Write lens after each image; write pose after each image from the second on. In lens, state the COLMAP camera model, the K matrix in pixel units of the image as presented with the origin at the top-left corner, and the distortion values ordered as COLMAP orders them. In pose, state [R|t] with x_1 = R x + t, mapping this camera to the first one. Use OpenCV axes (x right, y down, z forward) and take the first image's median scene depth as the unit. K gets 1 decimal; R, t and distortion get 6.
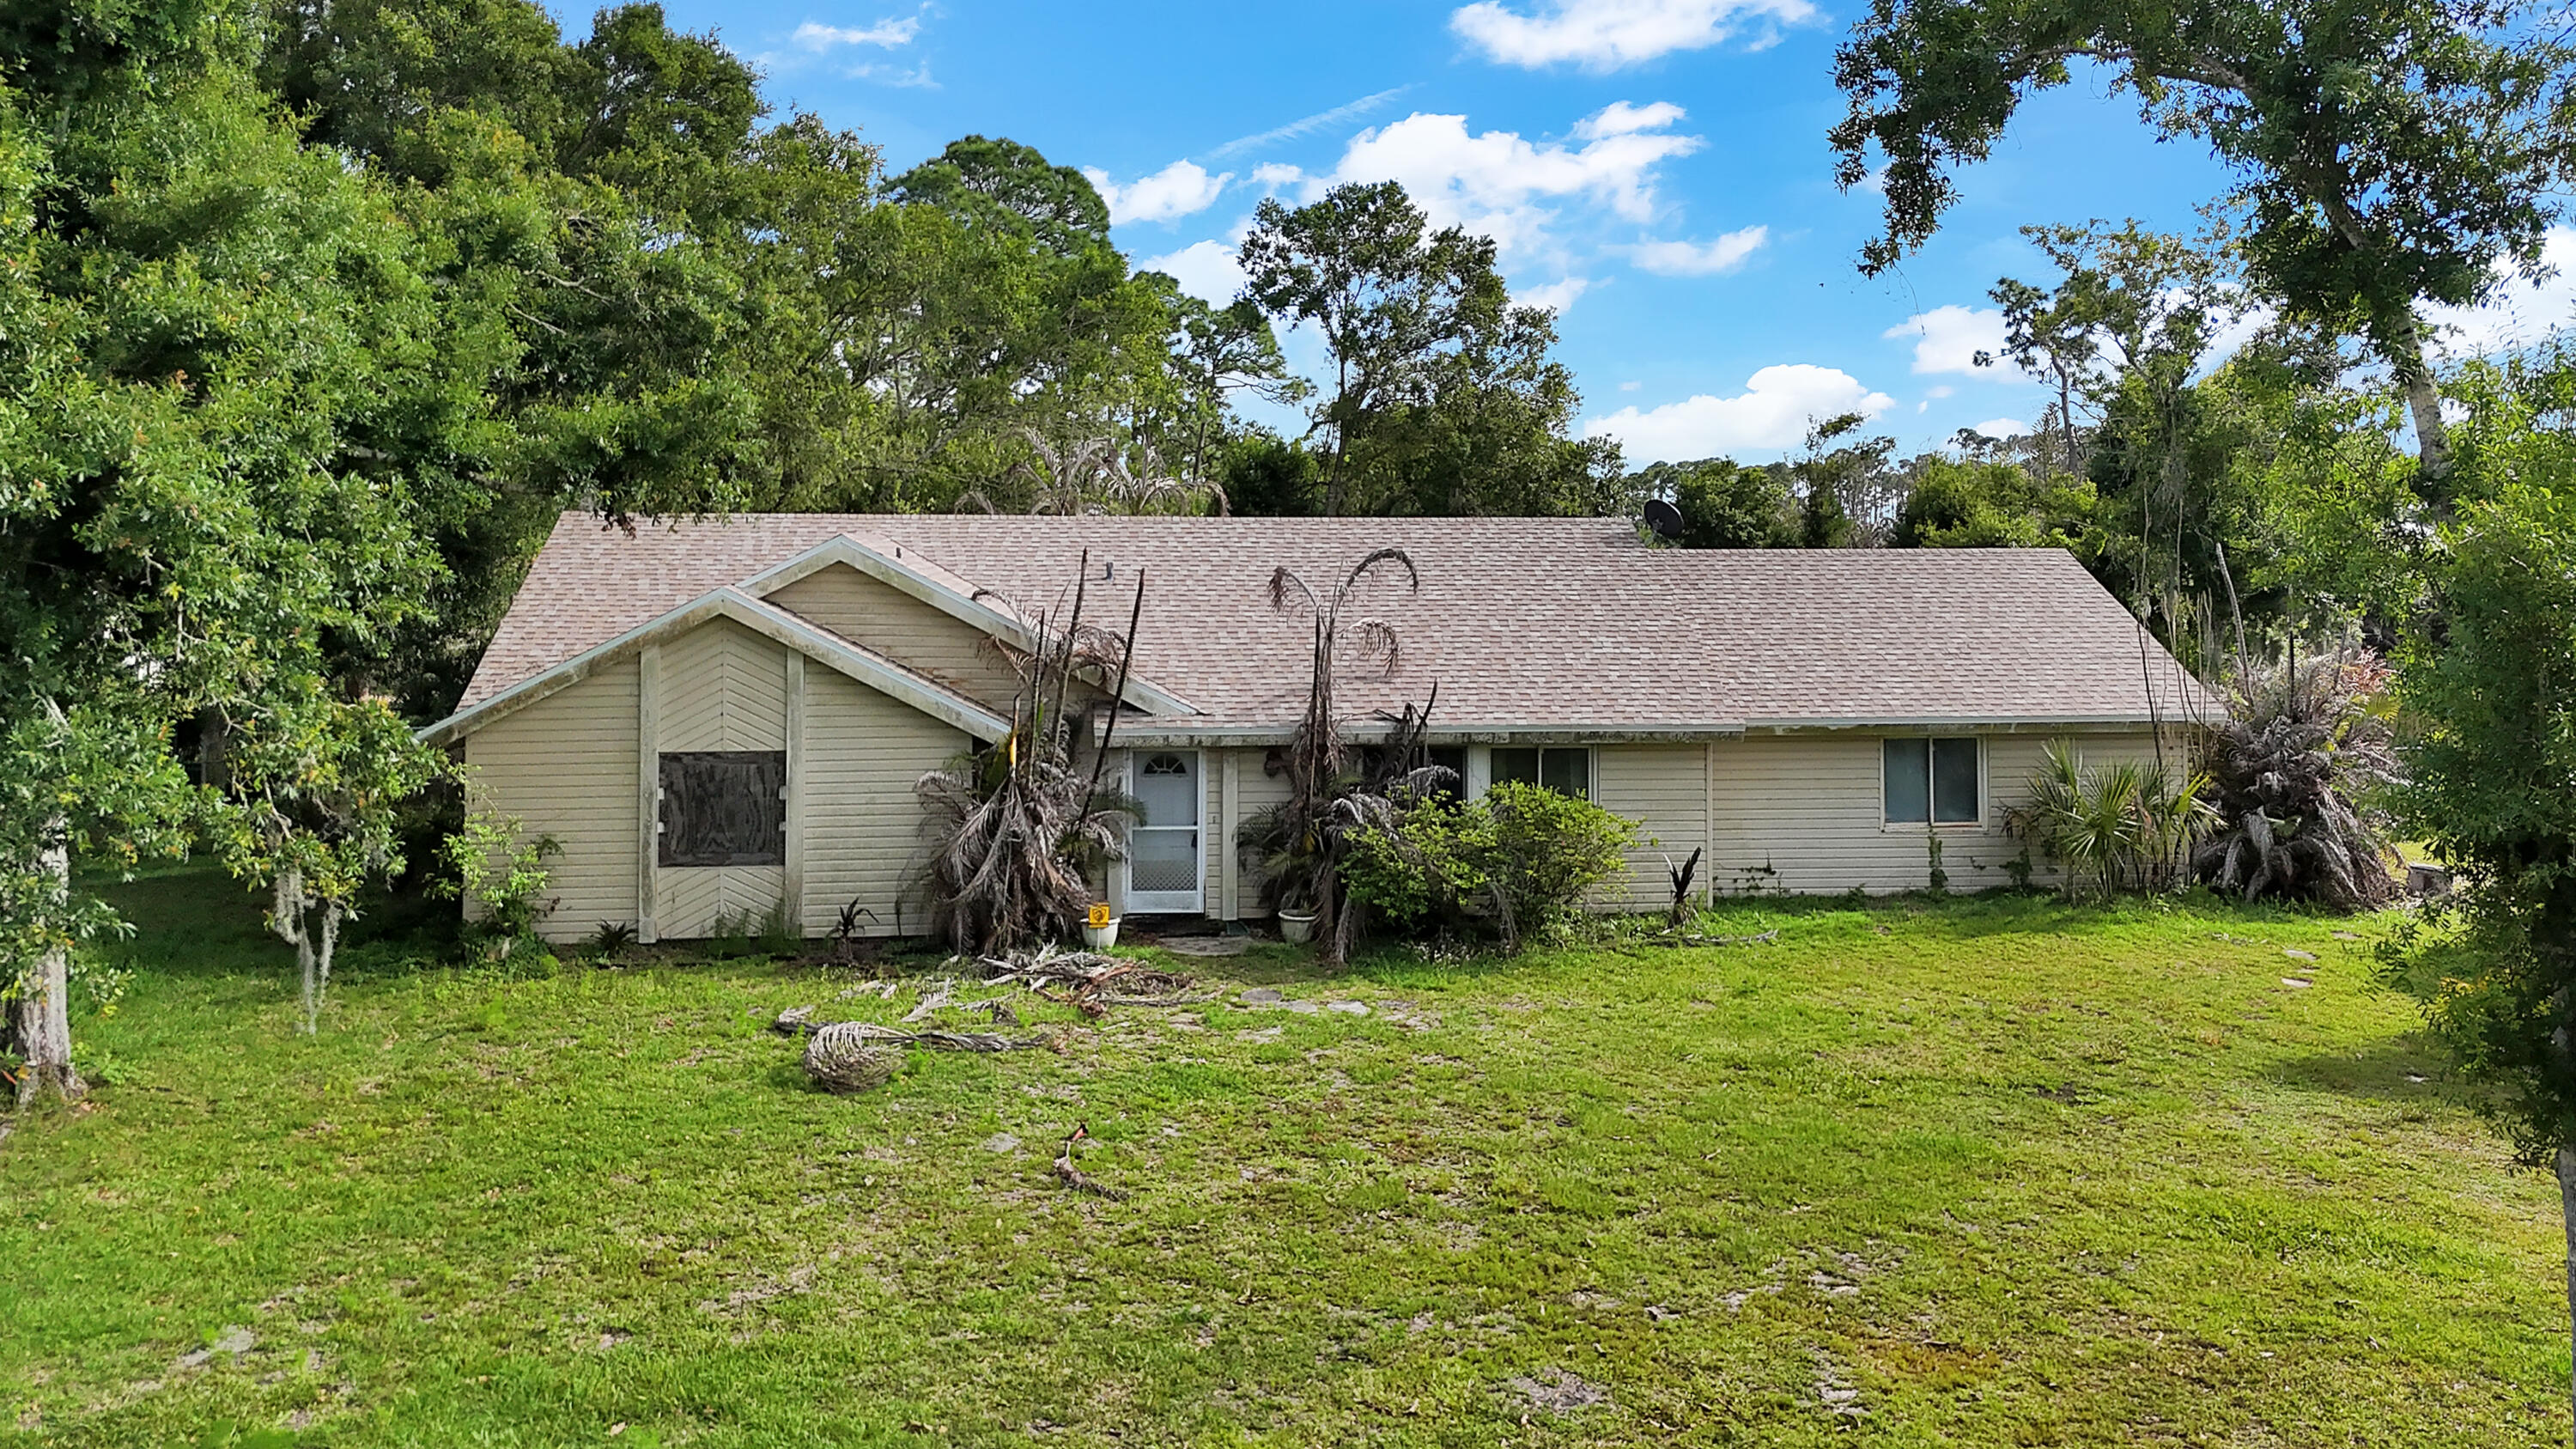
lens RADIAL K [[1939.3, 0, 1305.8], [0, 1939.3, 716.7], [0, 0, 1]] dist [0.077171, -0.098767]
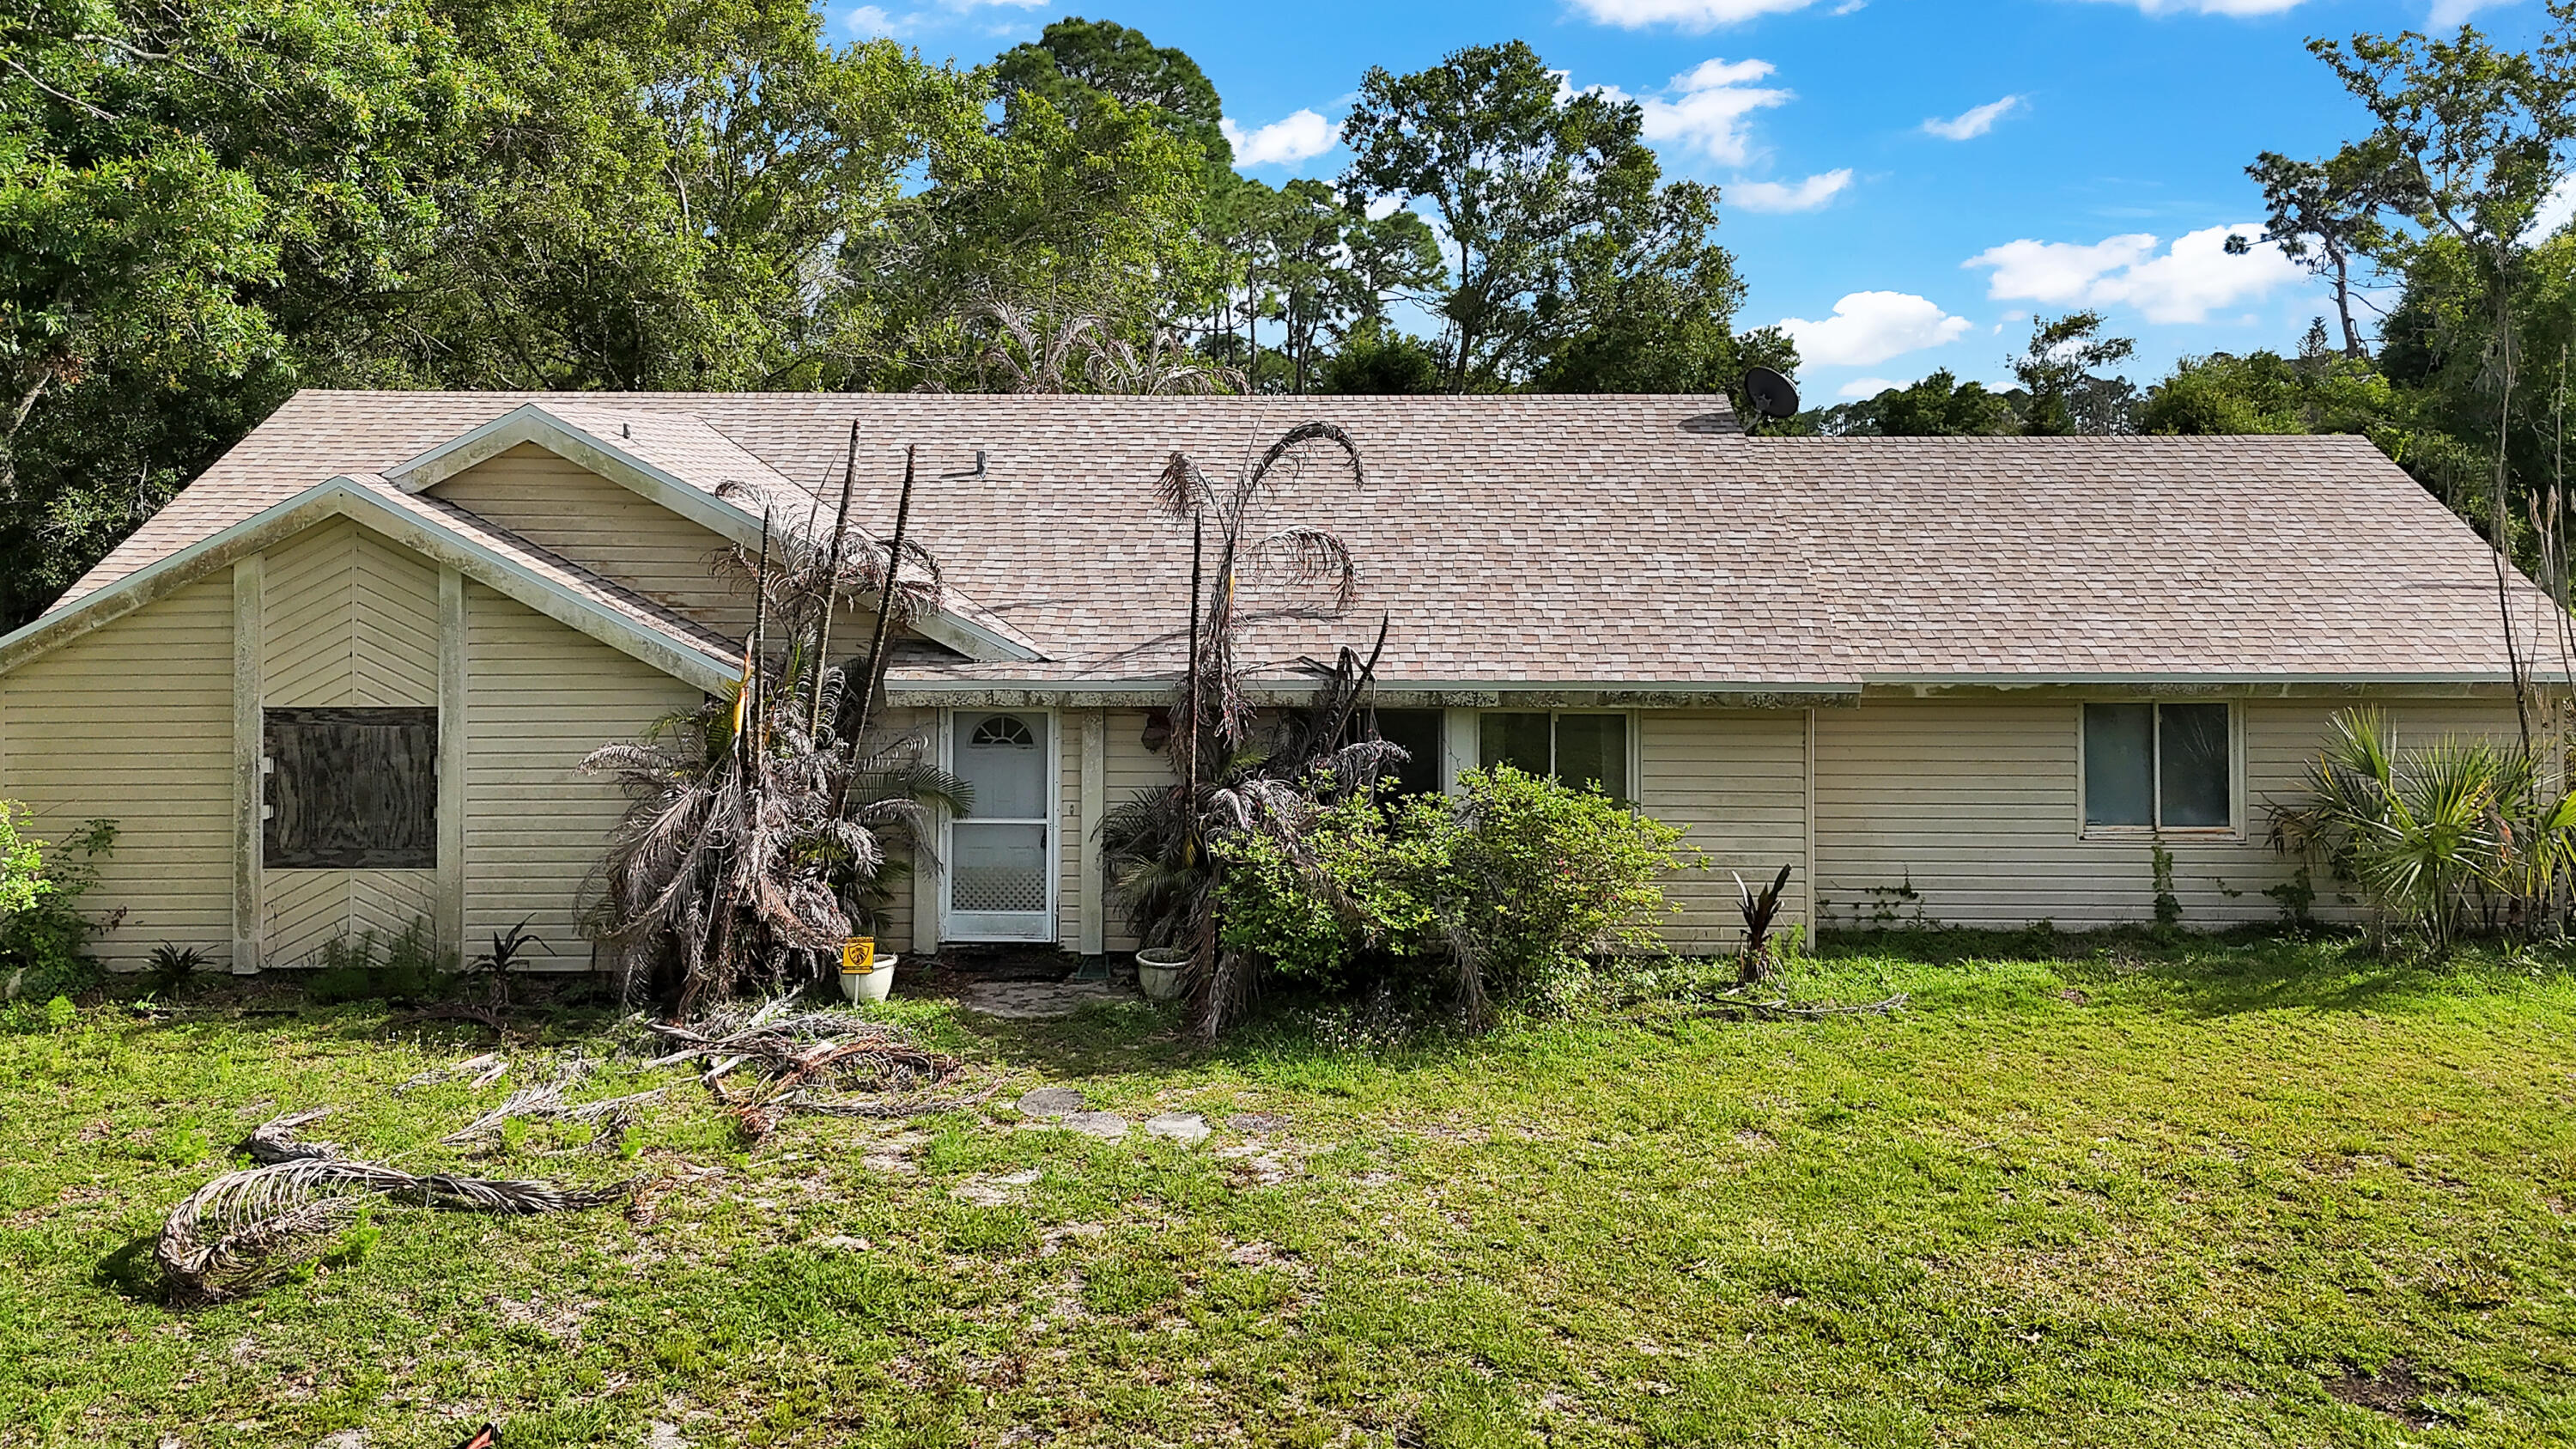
lens RADIAL K [[1791.6, 0, 1285.6], [0, 1791.6, 620.4], [0, 0, 1]] dist [0.024140, 0.003708]
pose [[0.988371, 0.008463, -0.151823, 0.127414], [-0.010101, 0.999899, -0.010022, -0.009976], [0.151723, 0.011439, 0.988357, 0.367488]]
